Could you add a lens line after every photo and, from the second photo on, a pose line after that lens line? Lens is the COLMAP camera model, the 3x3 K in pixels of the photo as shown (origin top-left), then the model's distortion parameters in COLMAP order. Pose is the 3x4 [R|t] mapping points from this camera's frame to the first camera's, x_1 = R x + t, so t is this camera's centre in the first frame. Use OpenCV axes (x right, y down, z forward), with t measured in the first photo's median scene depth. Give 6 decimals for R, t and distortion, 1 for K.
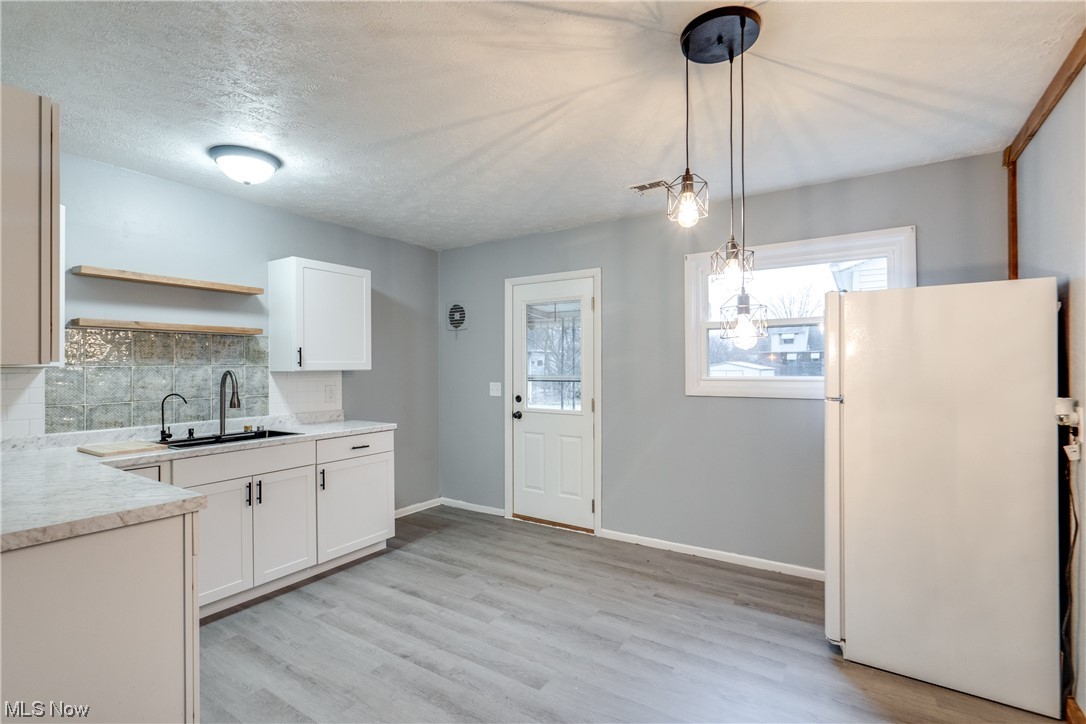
lens RADIAL K [[488.8, 0, 536.1], [0, 488.8, 364.8], [0, 0, 1]] dist [-0.000831, 0.000330]
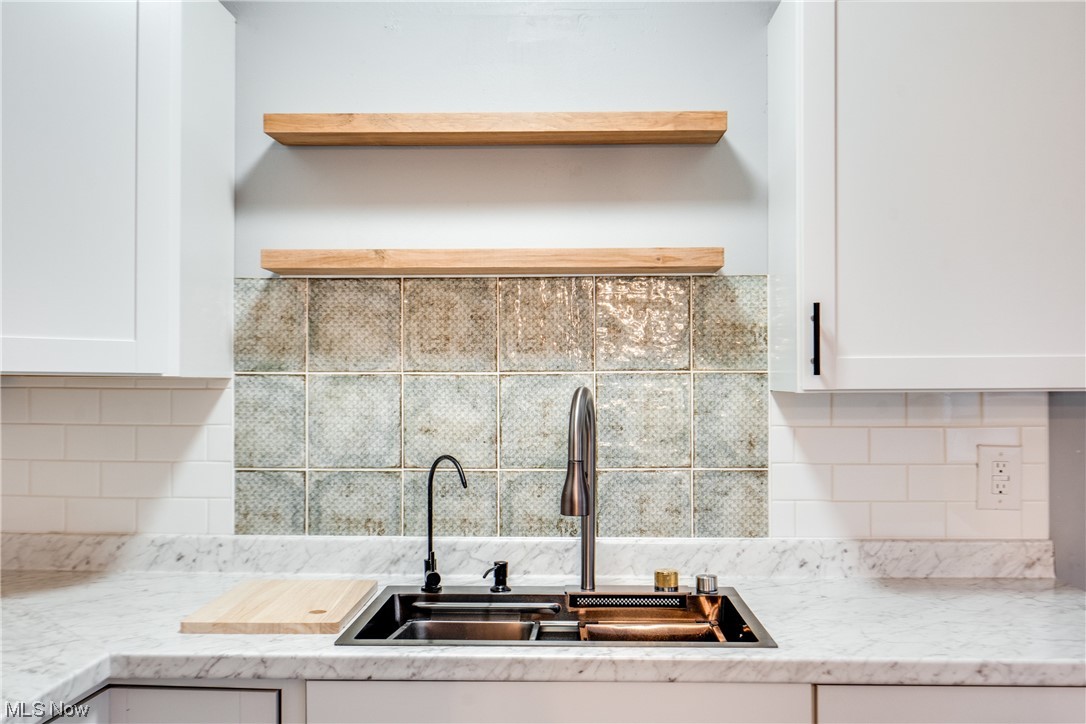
lens RADIAL K [[1009.1, 0, 548.7], [0, 1009.1, 382.2], [0, 0, 1]] dist [0.011300, 0.002923]
pose [[0.523484, 0.006351, -0.852012, -0.100086], [0.002393, 0.999957, 0.008924, 0.002421], [0.852032, -0.006710, 0.523446, 0.640919]]
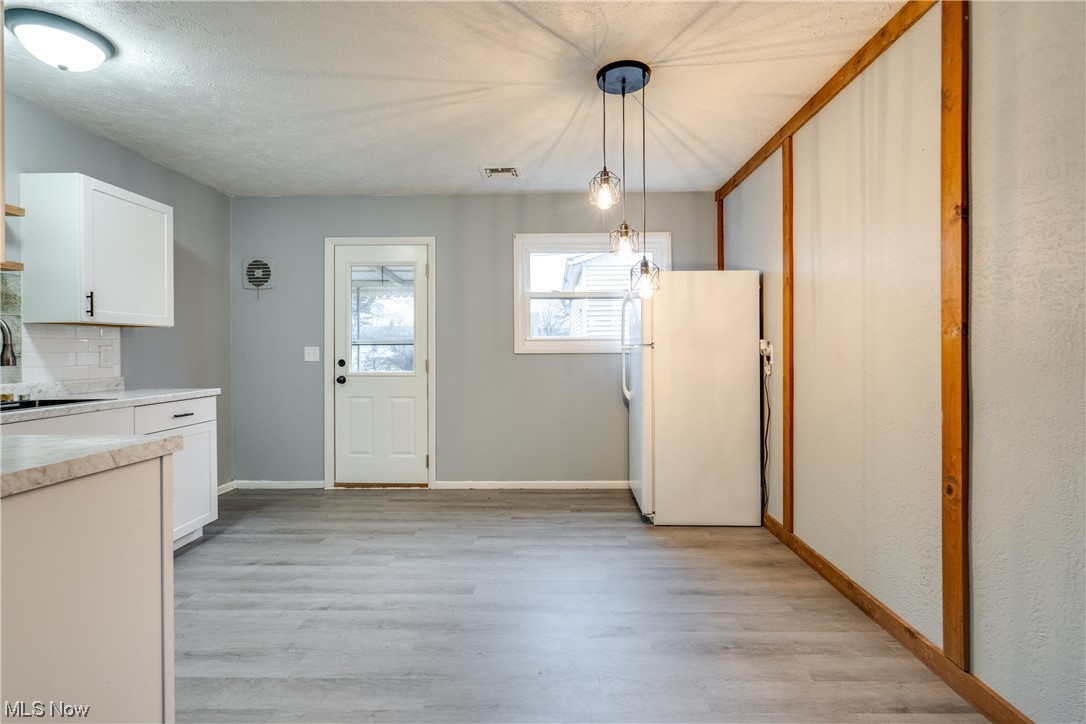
lens RADIAL K [[492.2, 0, 535.9], [0, 492.2, 347.5], [0, 0, 1]] dist [-0.001563, 0.000495]
pose [[0.851911, 0.002027, 0.523683, -0.315633], [-0.000492, 0.999995, -0.003069, 0.060087], [-0.523687, 0.002357, 0.851908, -0.040869]]
